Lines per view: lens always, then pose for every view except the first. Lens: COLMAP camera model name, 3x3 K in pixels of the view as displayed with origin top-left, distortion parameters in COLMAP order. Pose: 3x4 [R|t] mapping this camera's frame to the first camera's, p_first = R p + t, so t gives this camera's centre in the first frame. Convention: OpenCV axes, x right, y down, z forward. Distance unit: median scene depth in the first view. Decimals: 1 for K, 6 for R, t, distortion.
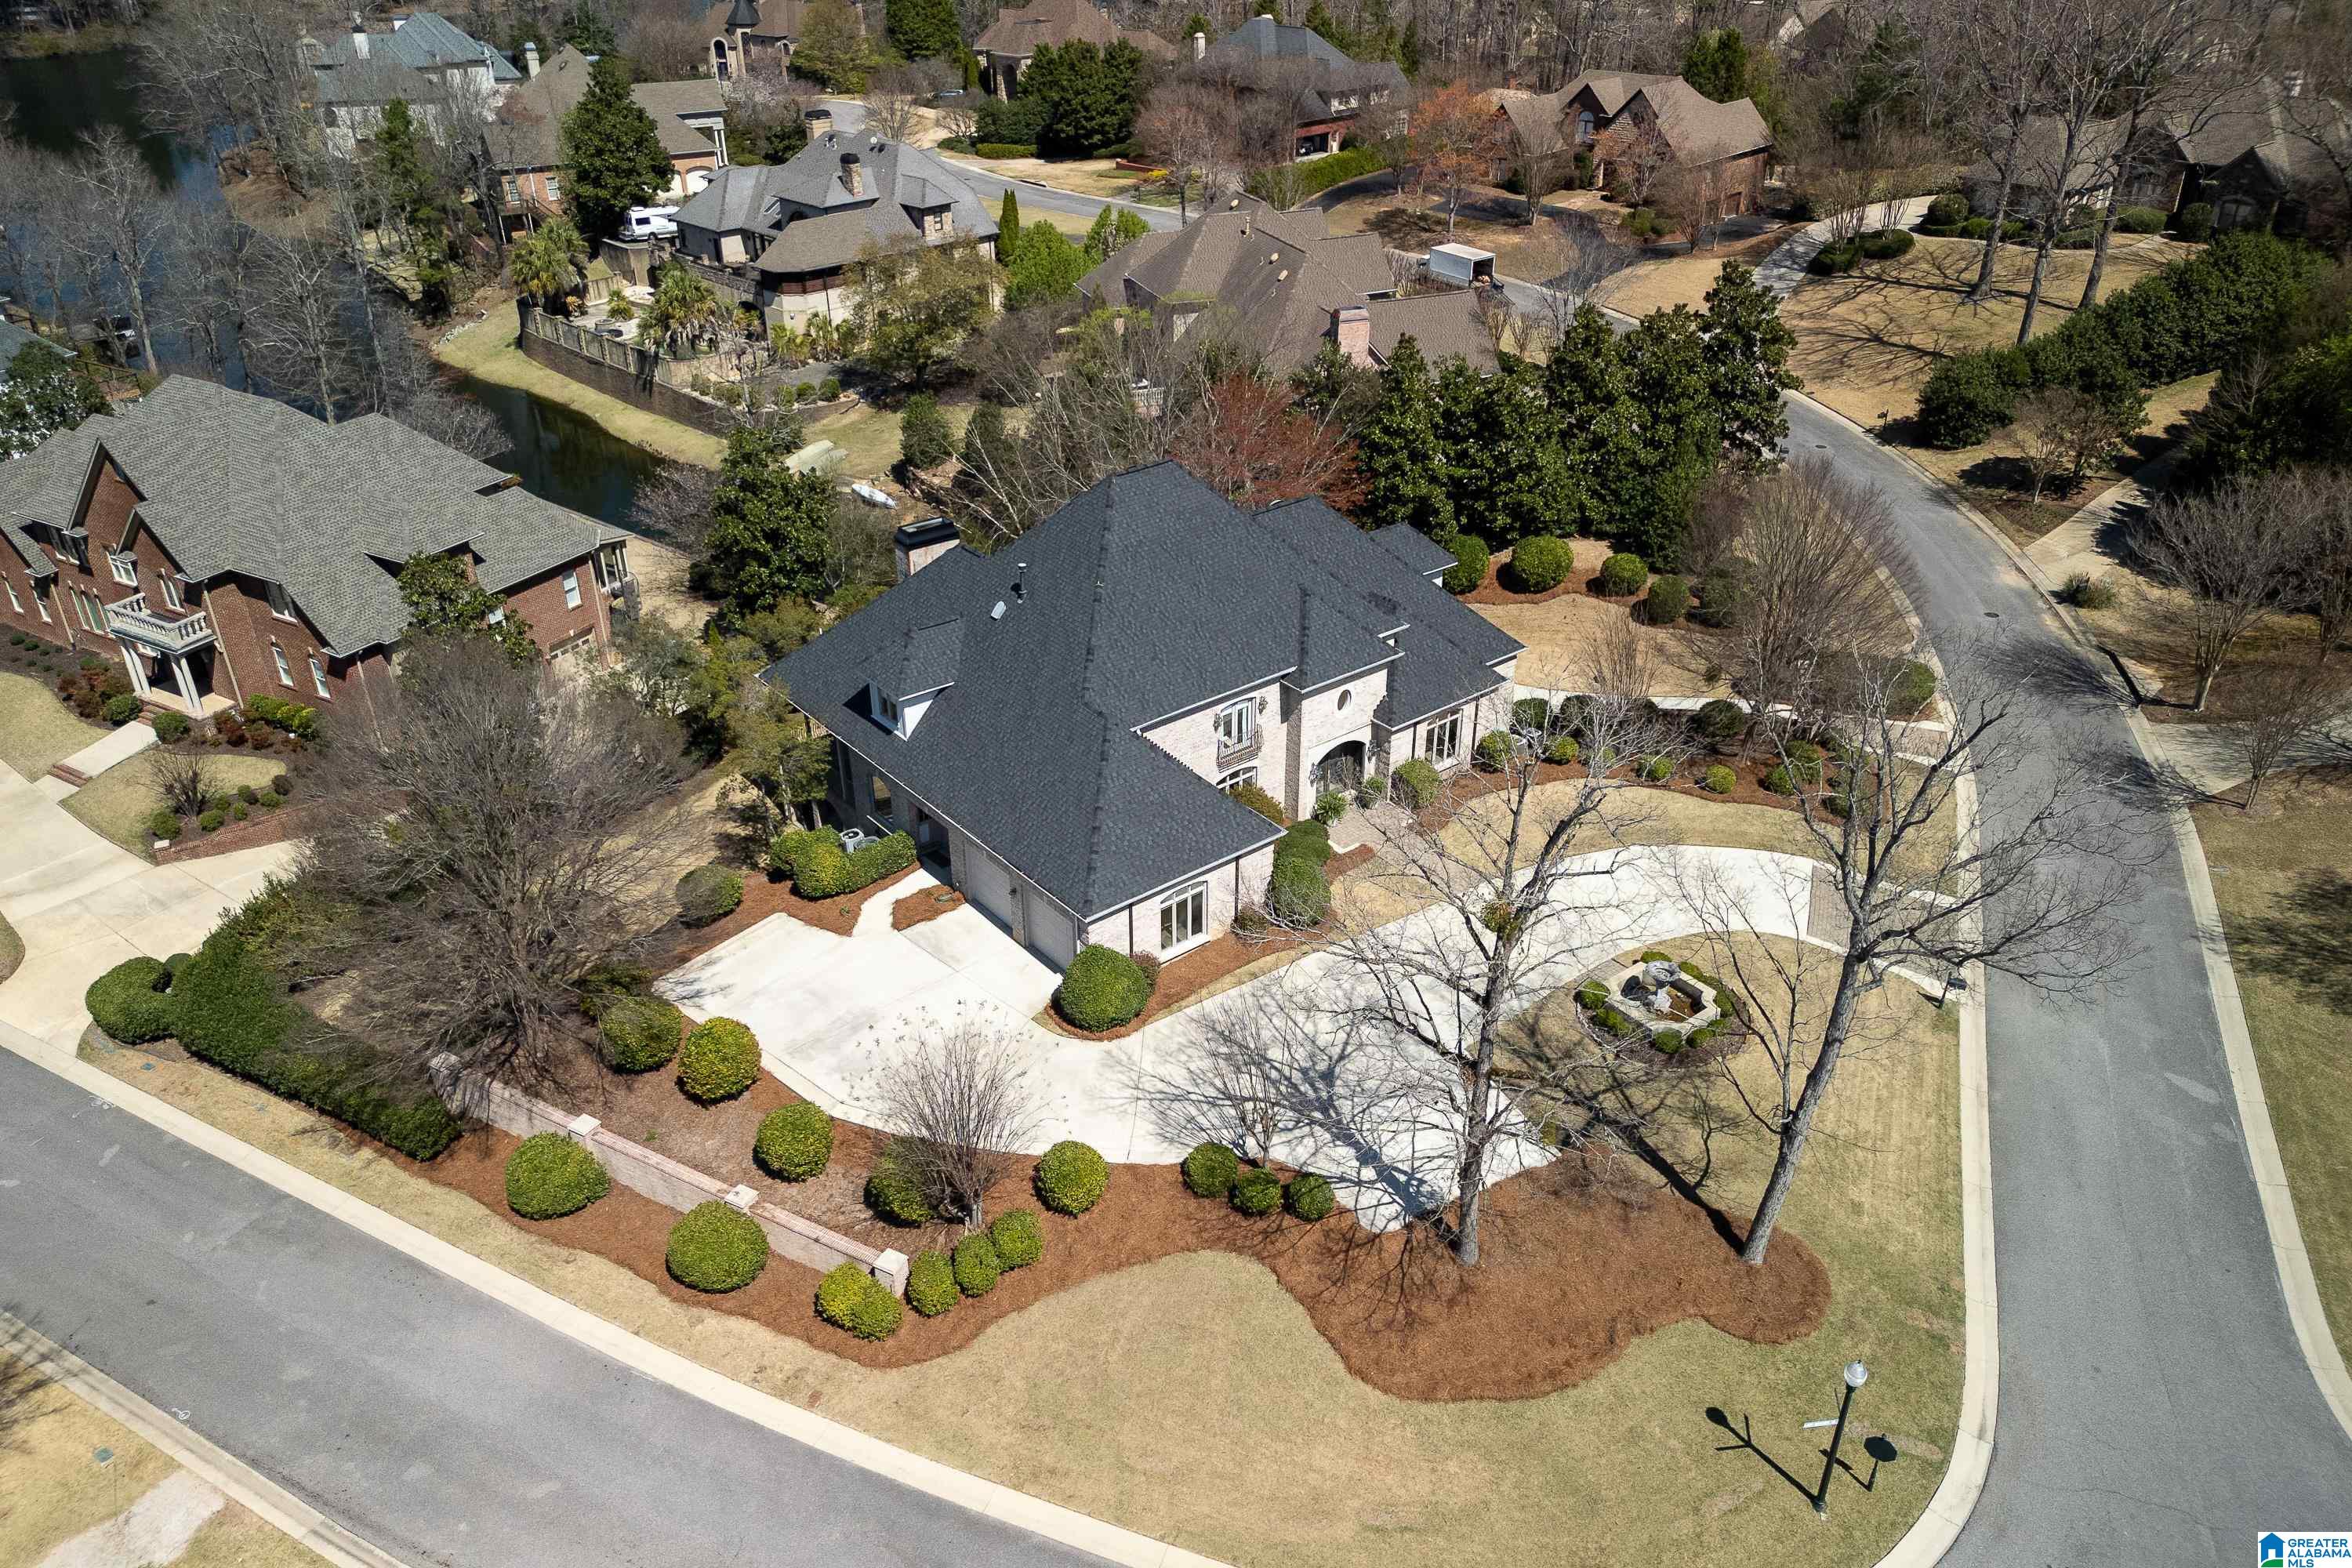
lens RADIAL K [[1671.2, 0, 1178.3], [0, 1671.2, 783.9], [0, 0, 1]] dist [0.065522, -0.076584]
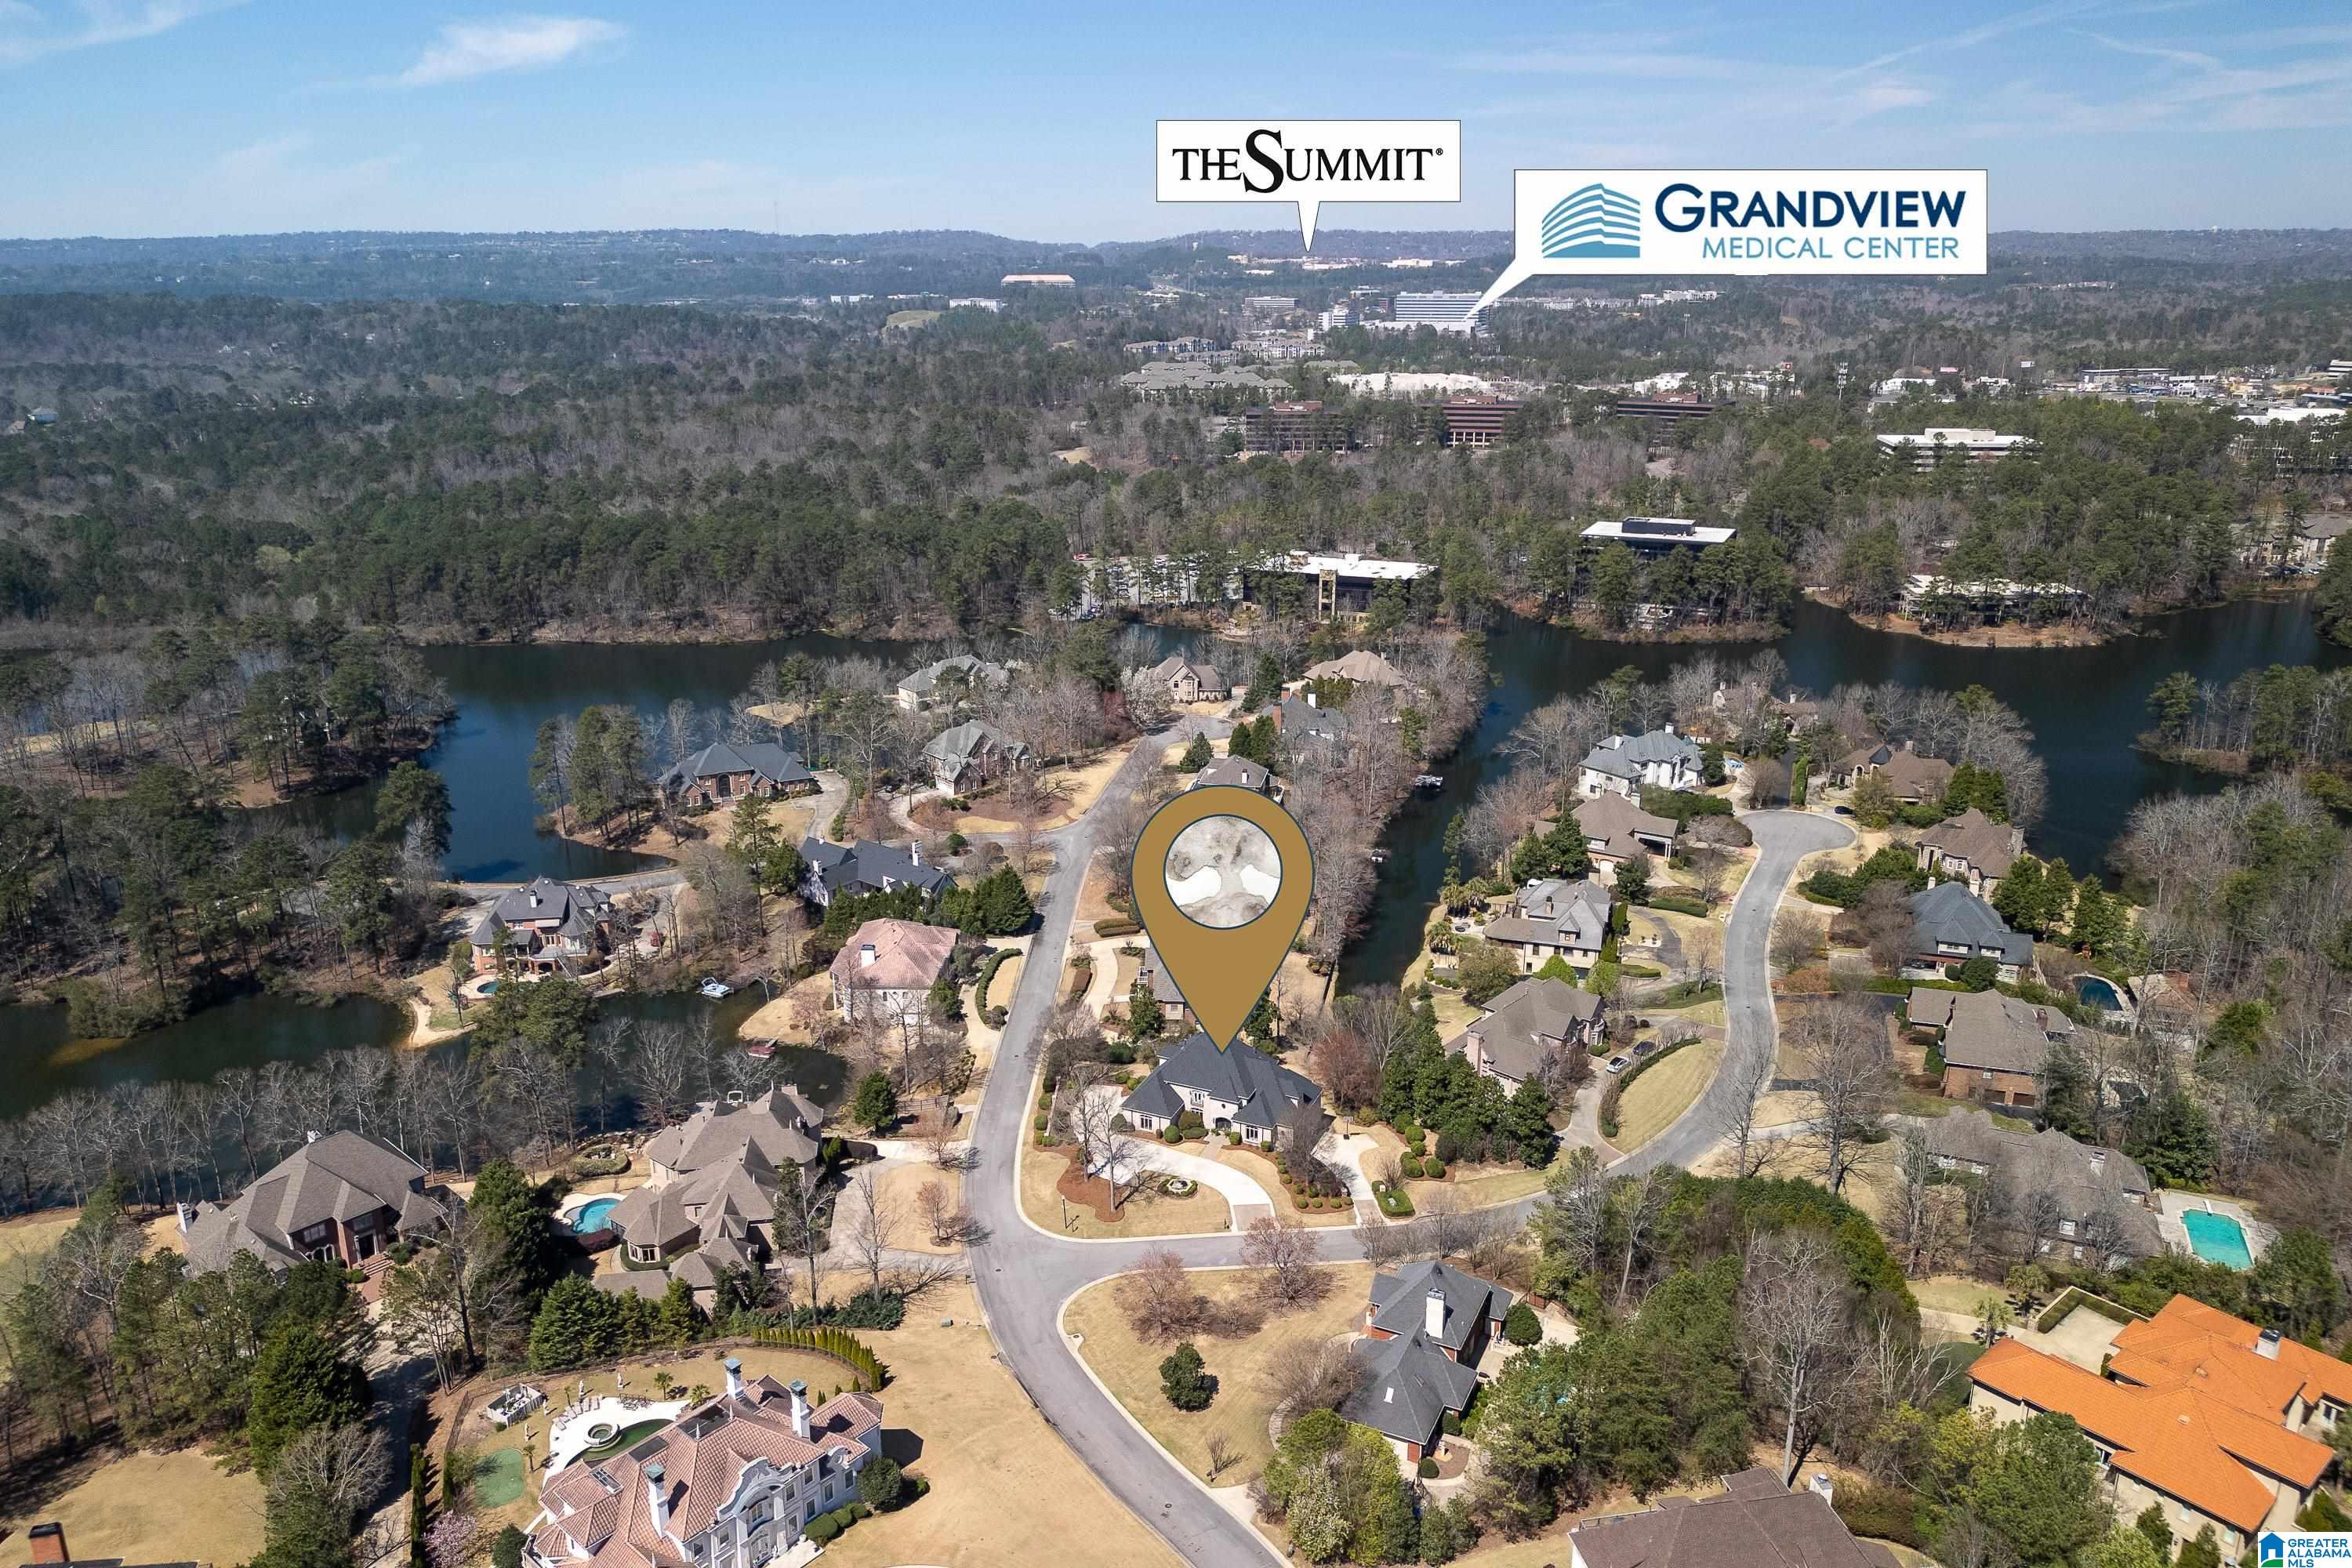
lens RADIAL K [[1663.2, 0, 1176.0], [0, 1663.2, 784.0], [0, 0, 1]] dist [0.078267, -0.074124]
pose [[0.462332, 0.278508, -0.841833, 3.275137], [-0.439490, 0.896547, 0.055243, -0.936124], [0.770128, 0.344437, 0.536904, -1.521491]]
